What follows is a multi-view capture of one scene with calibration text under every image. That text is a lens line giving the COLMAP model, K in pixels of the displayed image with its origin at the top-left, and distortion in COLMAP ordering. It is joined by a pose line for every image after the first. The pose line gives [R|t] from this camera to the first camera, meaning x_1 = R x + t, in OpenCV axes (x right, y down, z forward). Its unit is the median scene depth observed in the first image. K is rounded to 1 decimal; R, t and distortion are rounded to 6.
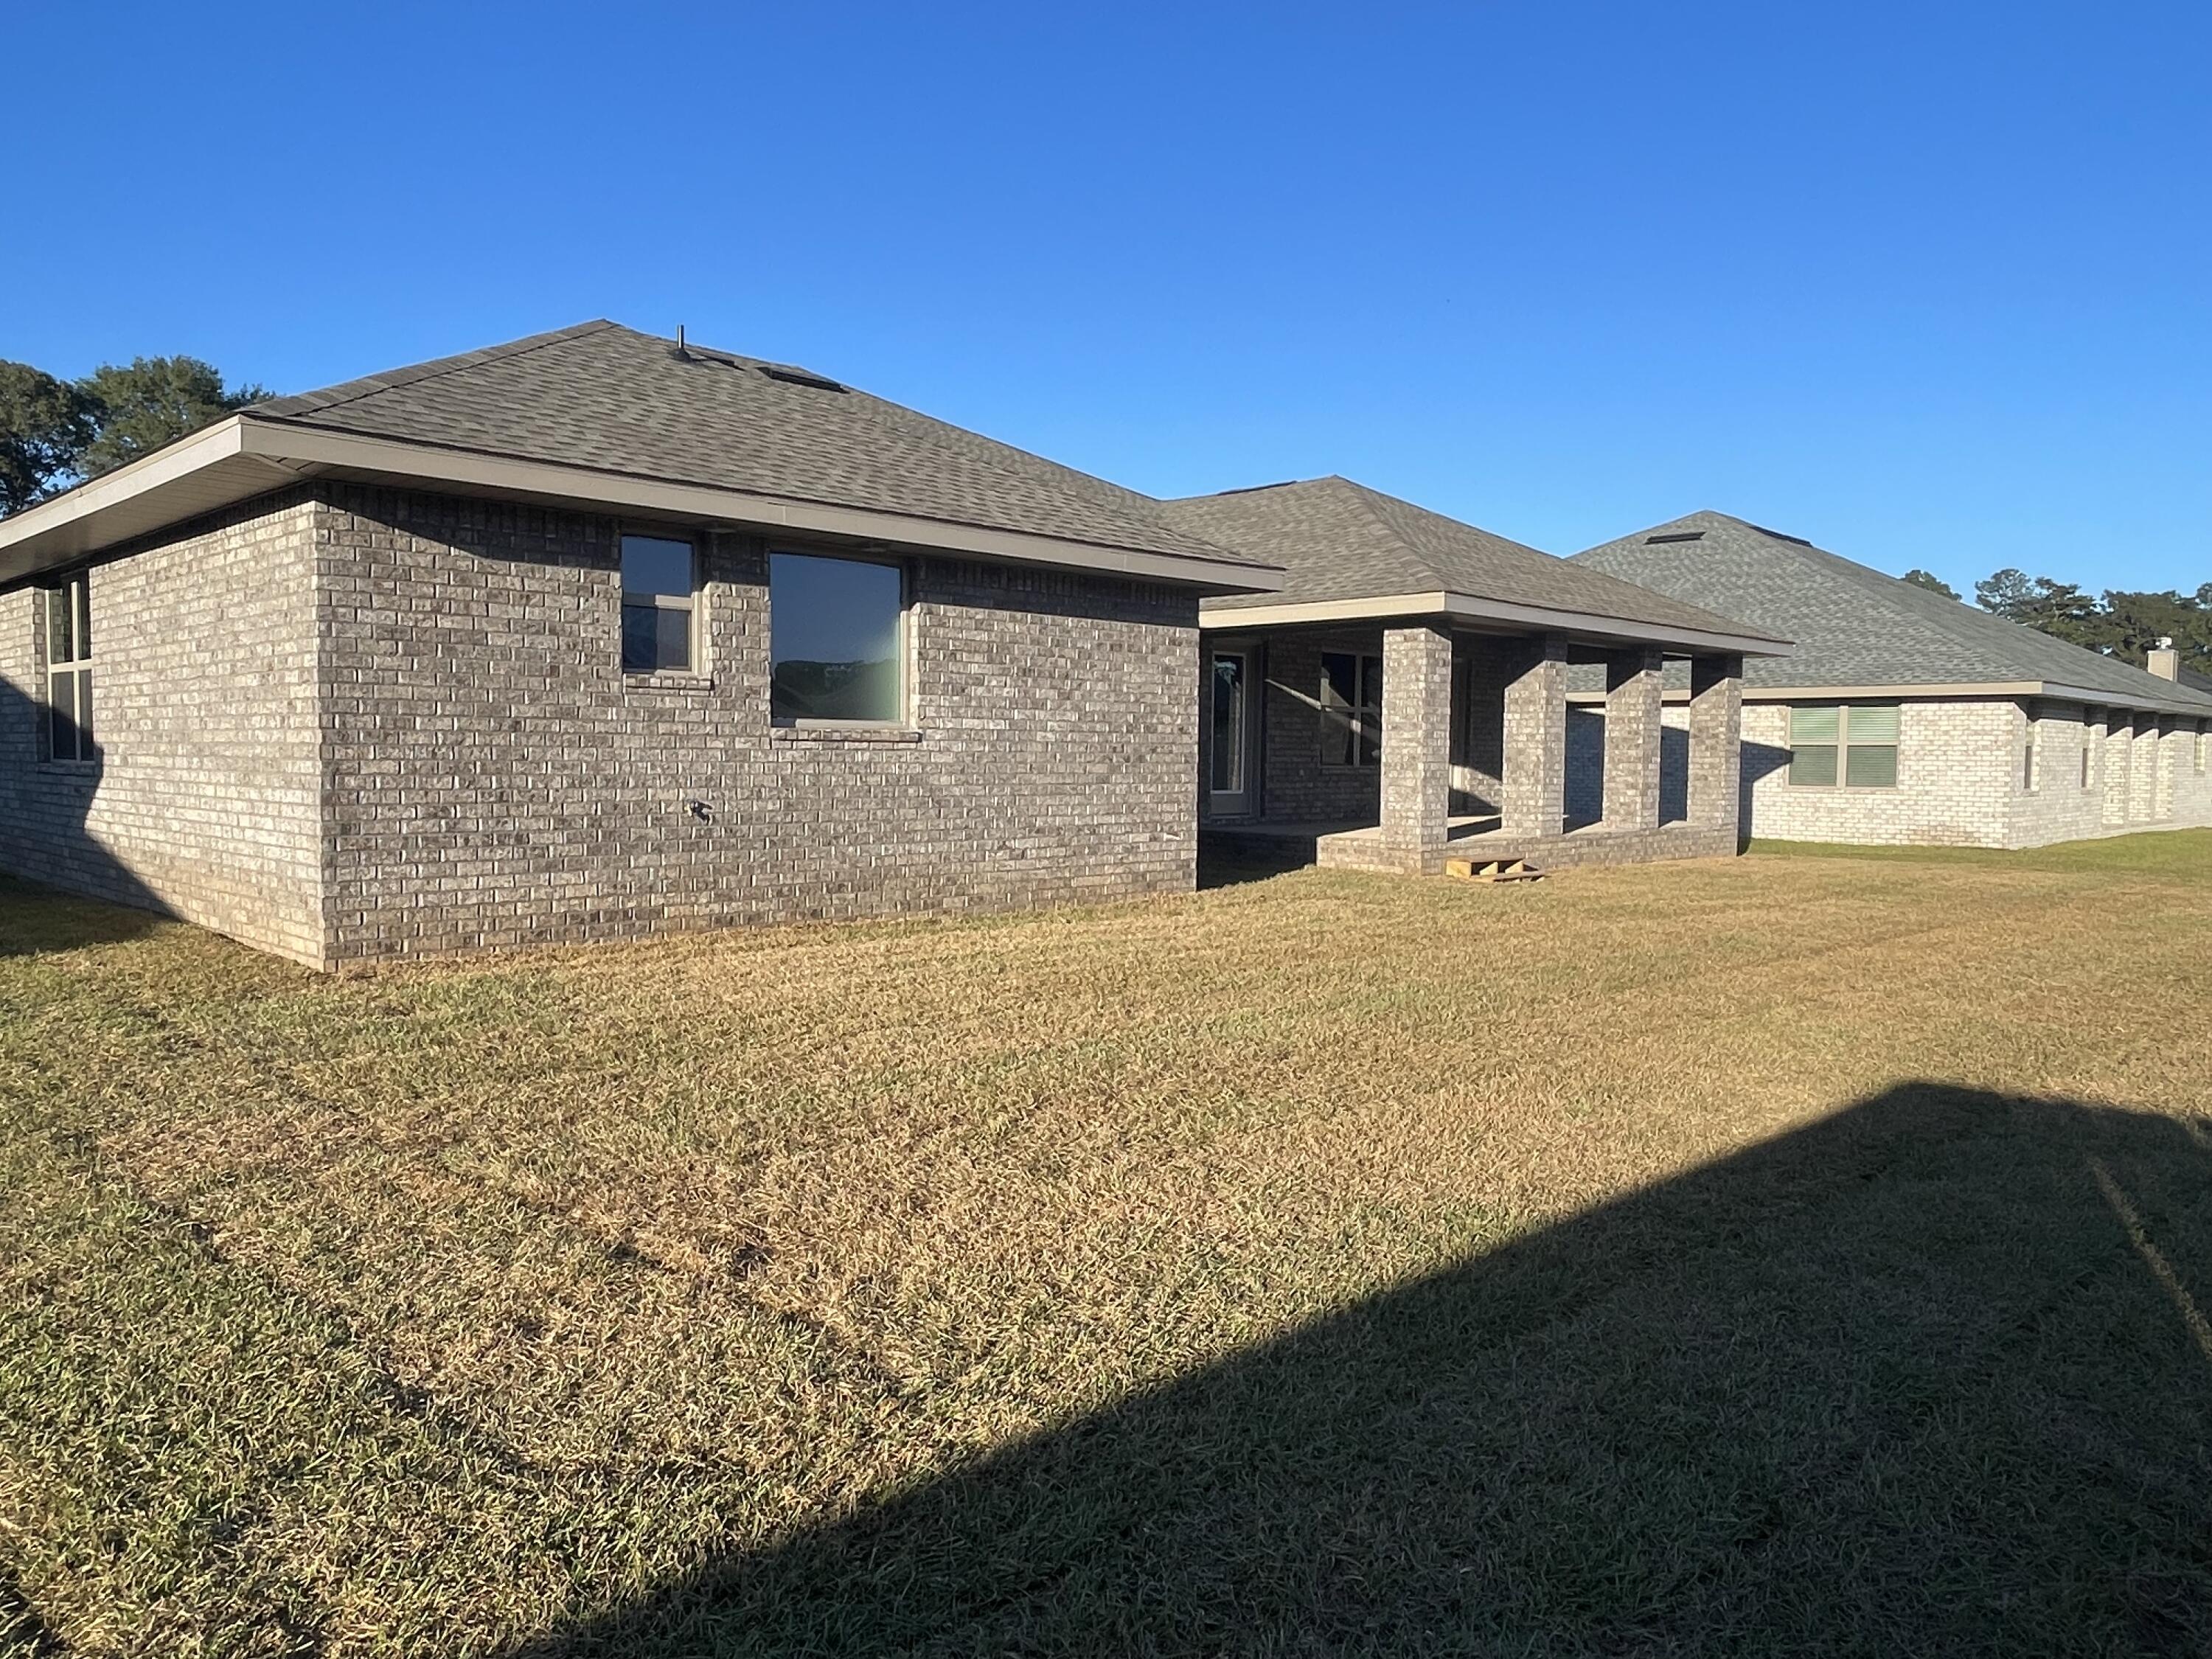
lens RADIAL K [[1533.9, 0, 1104.7], [0, 1533.9, 829.8], [0, 0, 1]] dist [-0.009586, -0.000574]
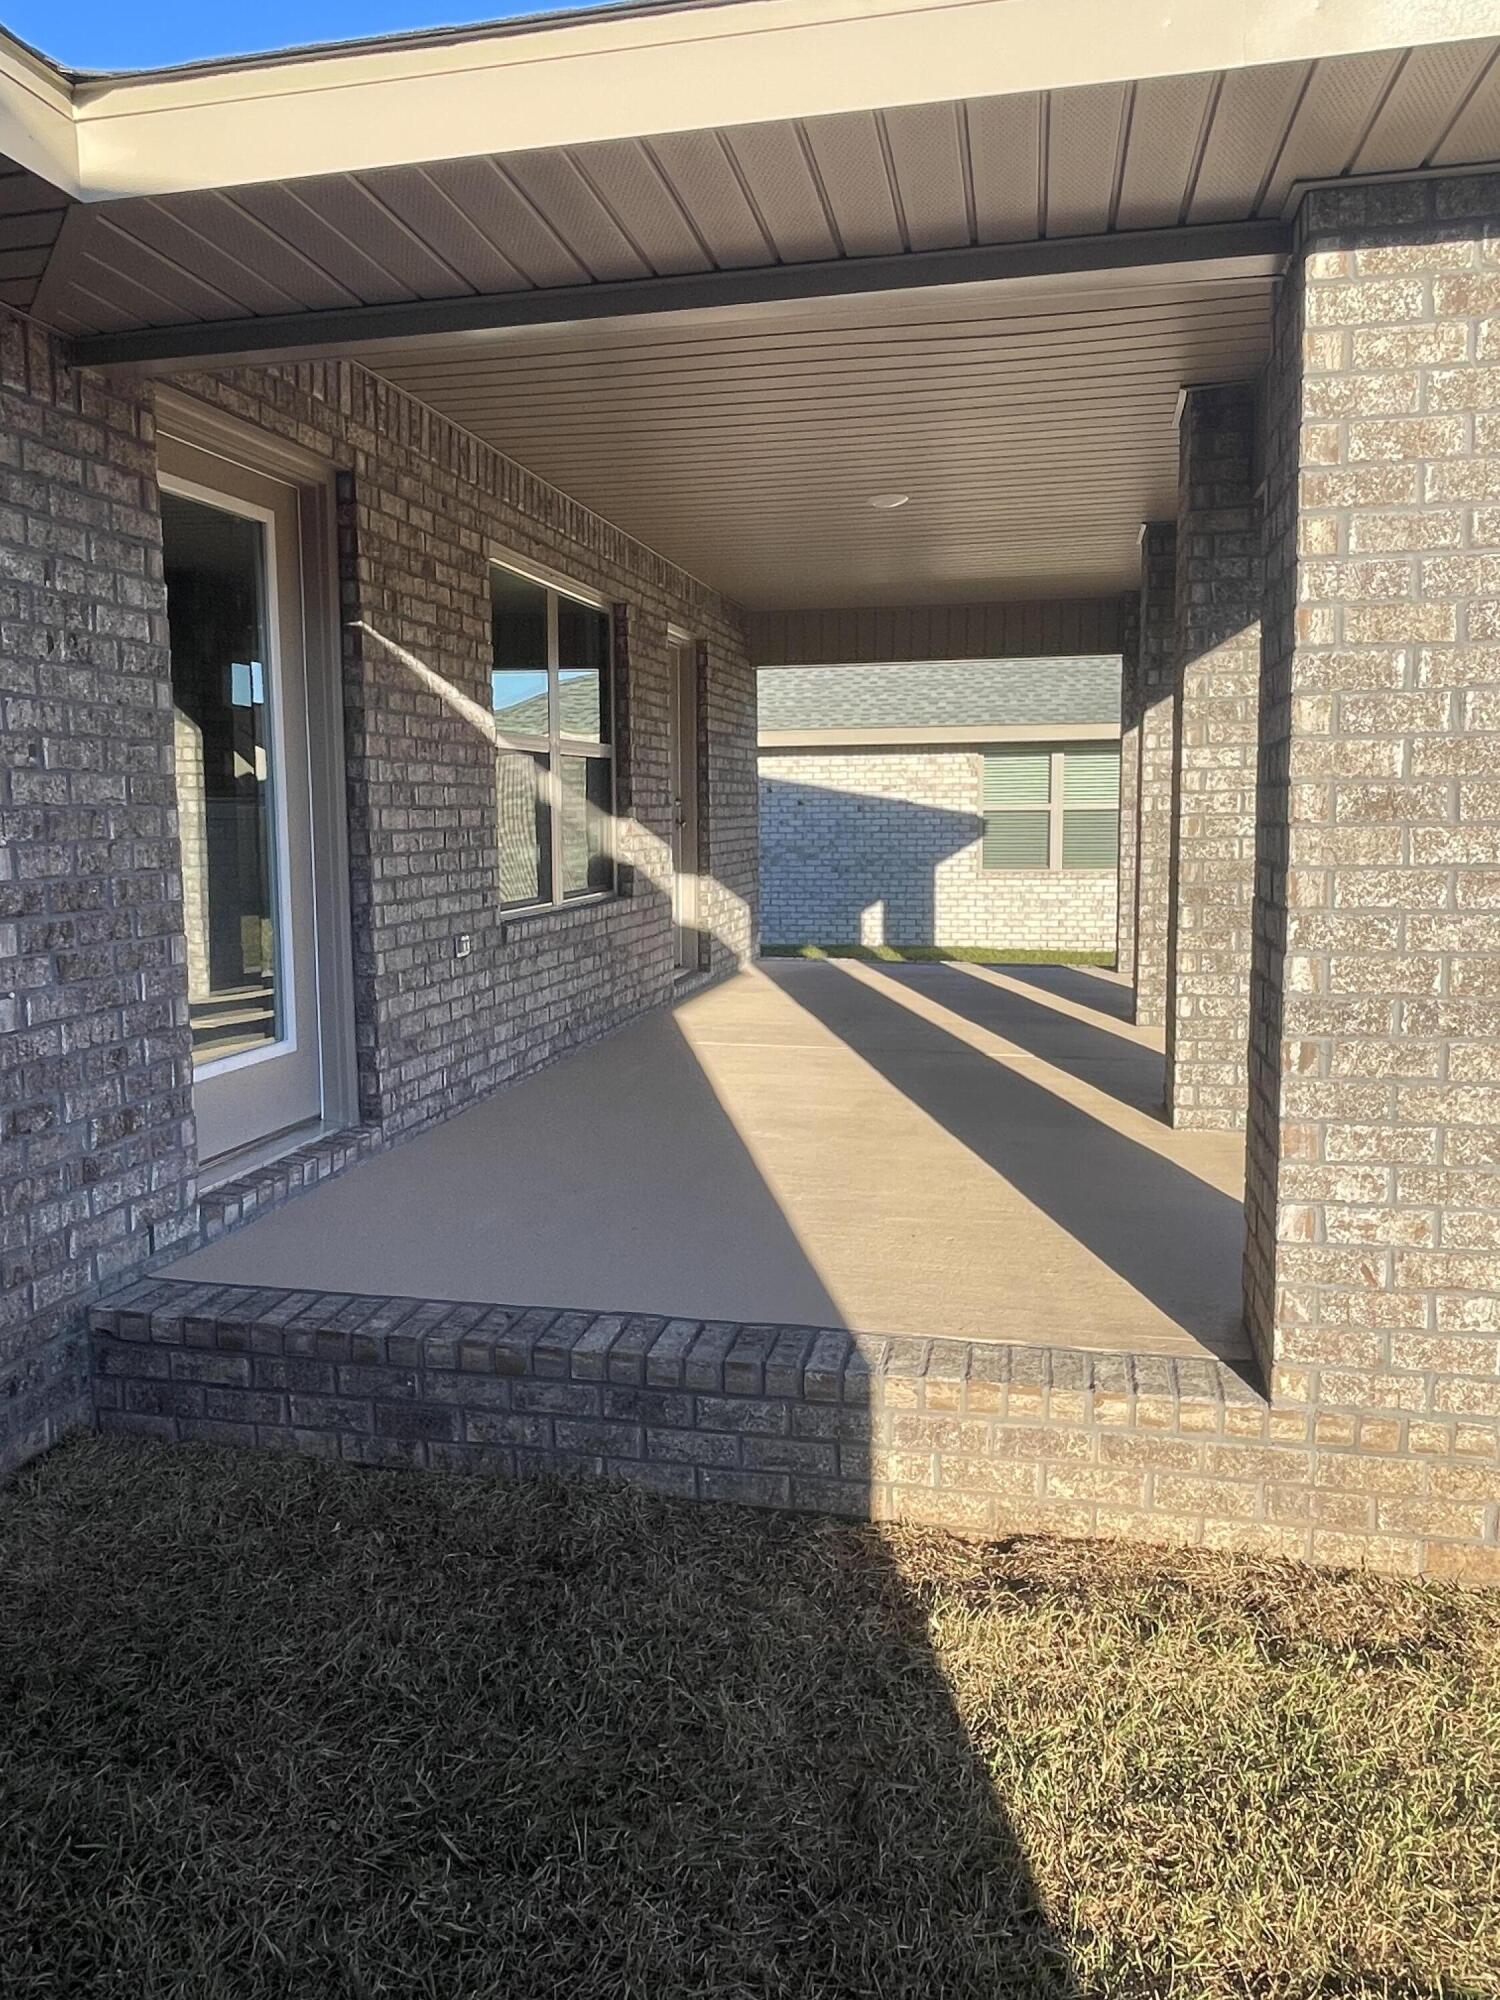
lens RADIAL K [[1386.9, 0, 747.3], [0, 1386.9, 988.4], [0, 0, 1]] dist [-0.009586, -0.000574]
pose [[0.849540, -0.083834, 0.520820, 0.026895], [0.042836, 0.994994, 0.090288, -0.044750], [-0.525782, -0.054393, 0.848879, 0.634885]]
